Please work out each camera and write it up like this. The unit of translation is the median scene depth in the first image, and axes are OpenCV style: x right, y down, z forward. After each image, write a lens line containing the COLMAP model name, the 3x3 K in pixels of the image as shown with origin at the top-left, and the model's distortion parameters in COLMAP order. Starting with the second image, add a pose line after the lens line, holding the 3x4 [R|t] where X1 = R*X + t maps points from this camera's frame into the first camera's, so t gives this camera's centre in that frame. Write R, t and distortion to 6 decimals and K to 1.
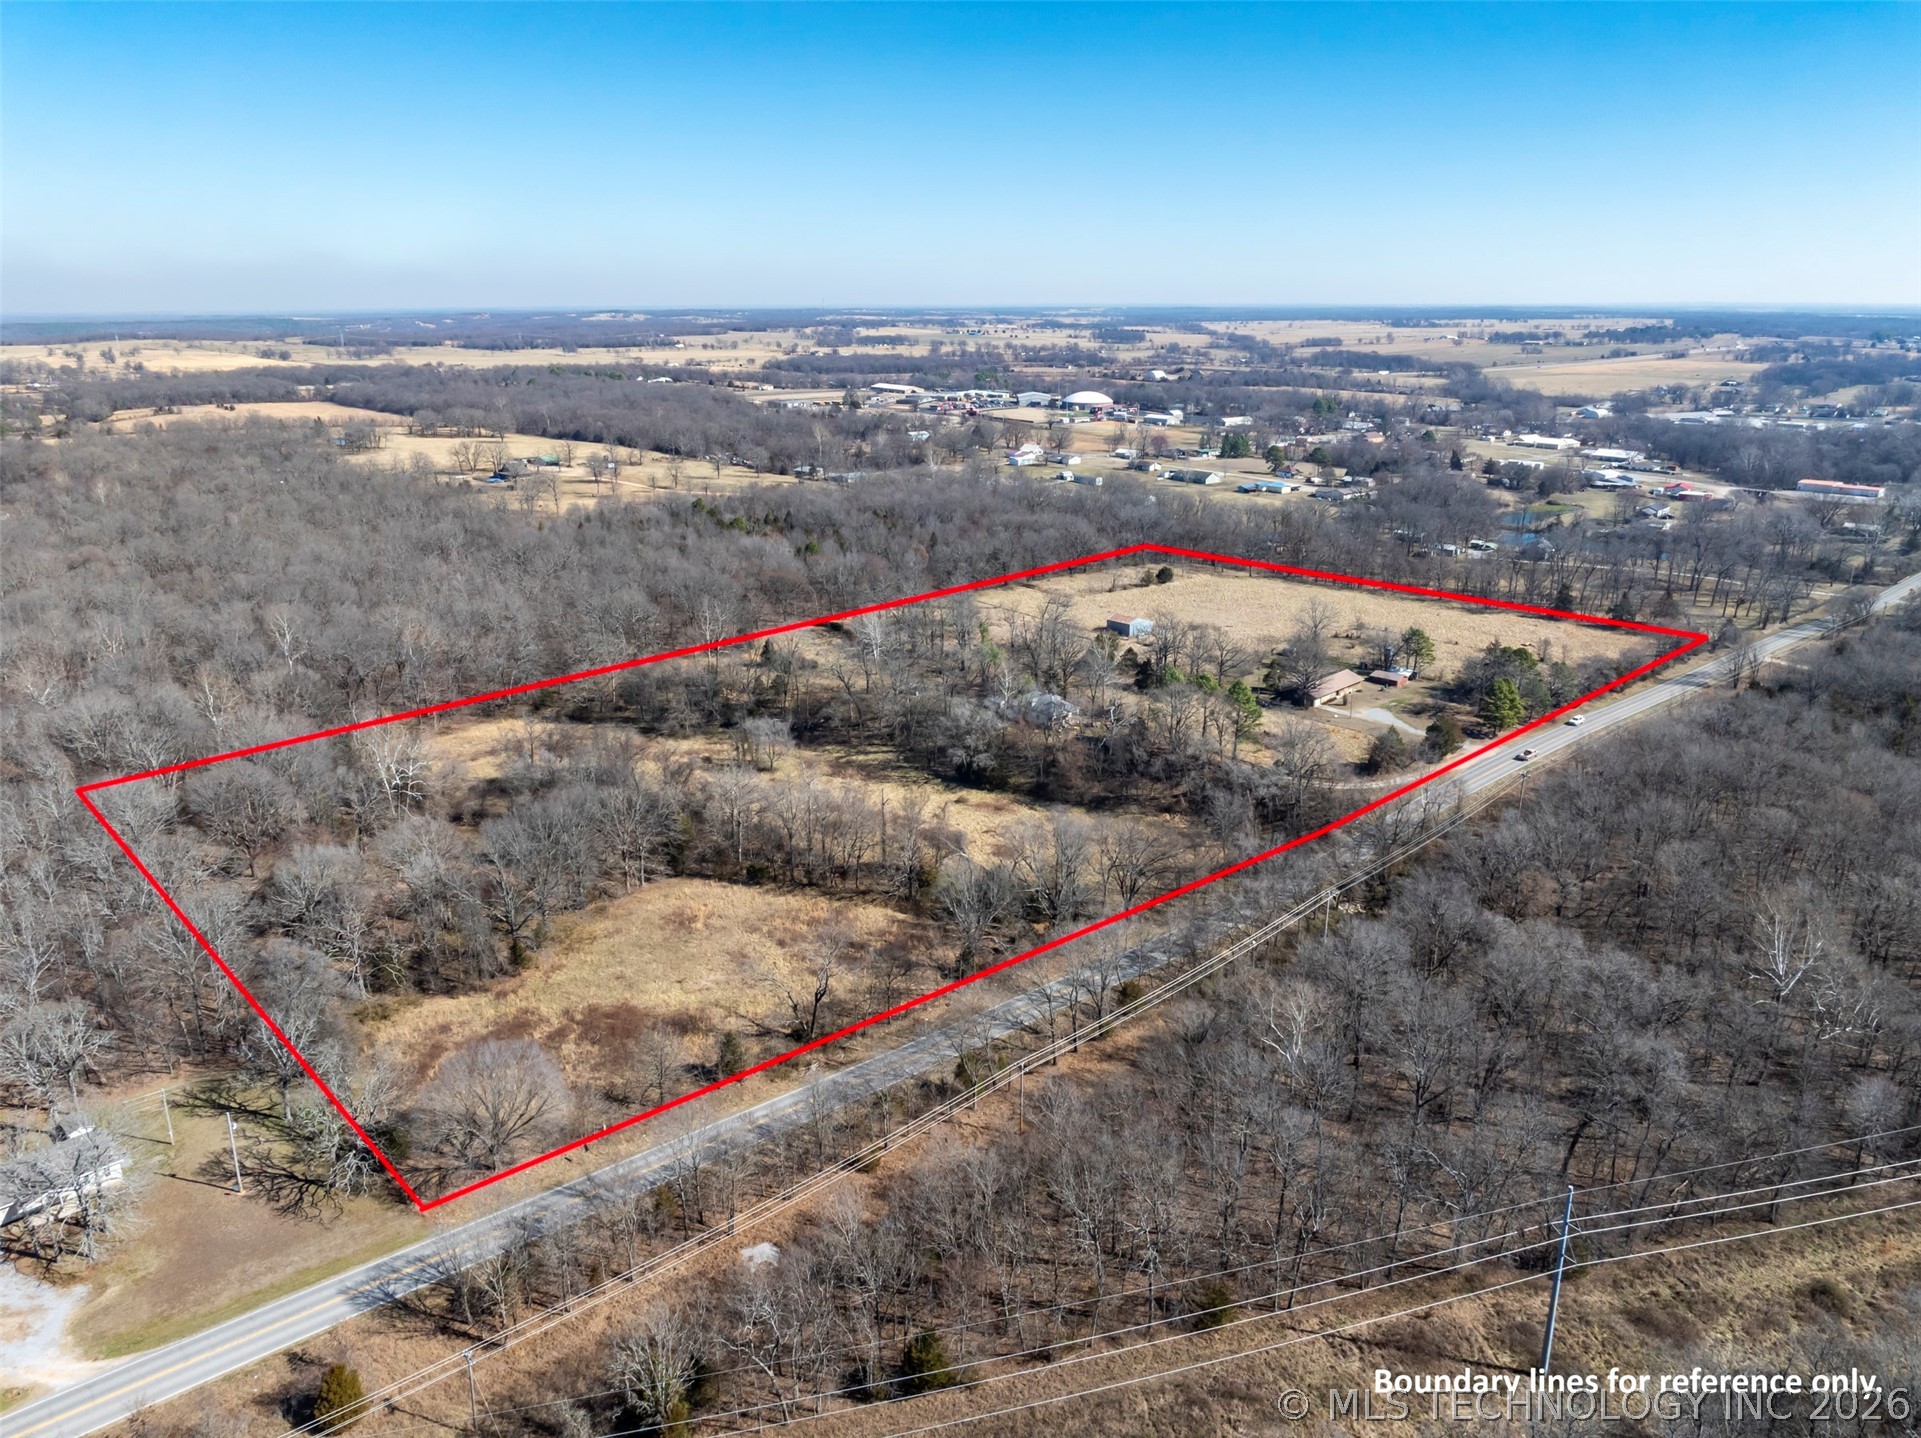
lens RADIAL K [[1335.0, 0, 966.9], [0, 1335.0, 716.7], [0, 0, 1]] dist [-0.044196, 0.031302]
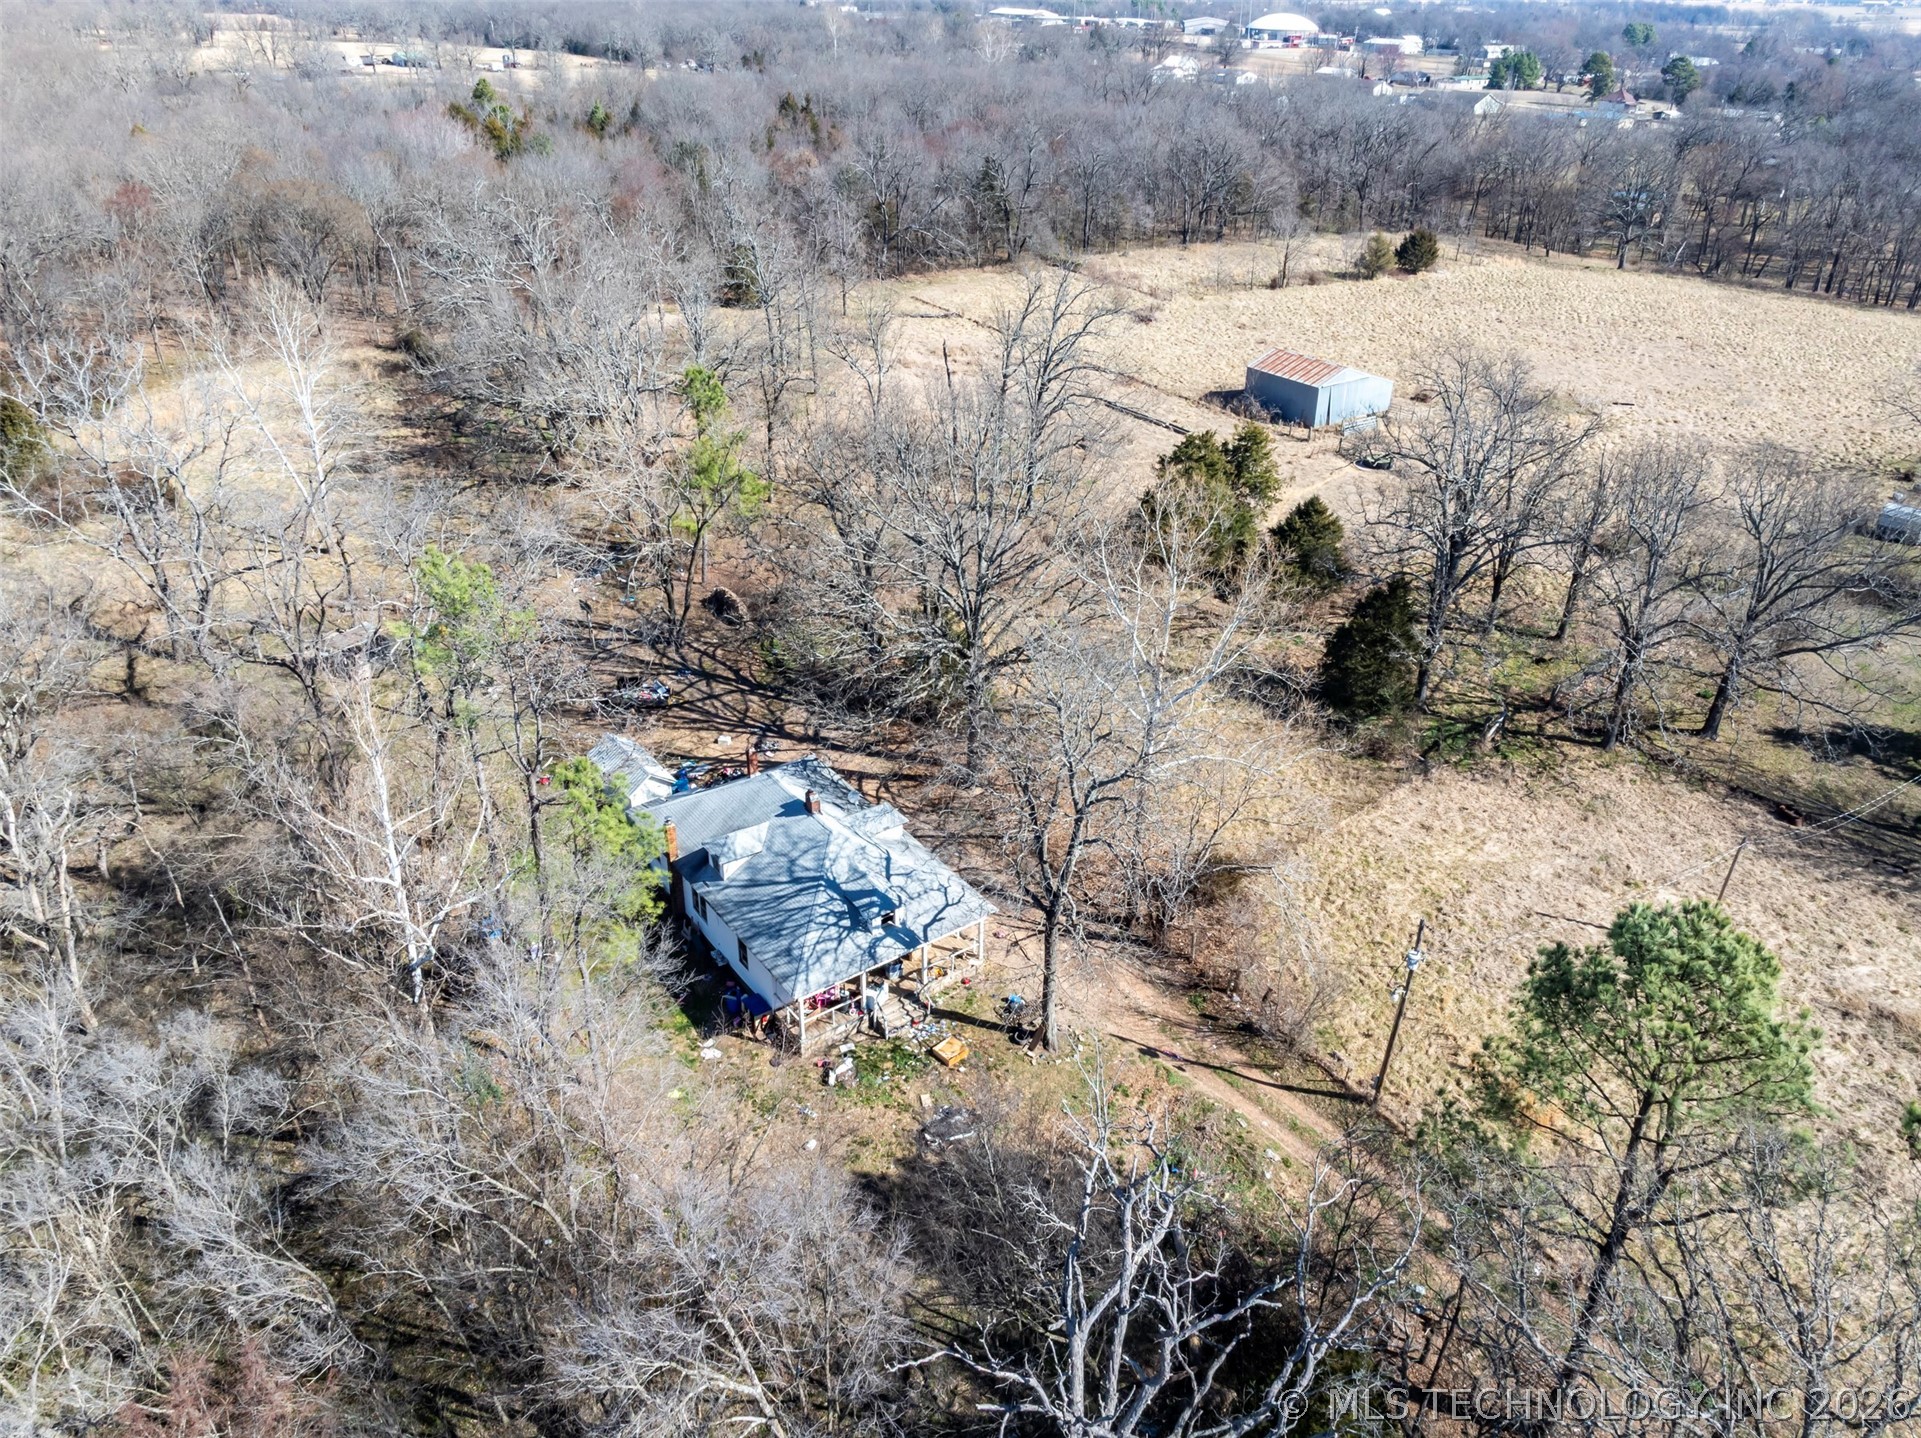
lens RADIAL K [[1335.0, 0, 966.9], [0, 1335.0, 716.7], [0, 0, 1]] dist [-0.044196, 0.031302]
pose [[0.991520, 0.072054, -0.108154, 0.068022], [-0.048348, 0.977006, 0.207659, -0.046474], [0.120630, -0.200669, 0.972204, 0.573523]]
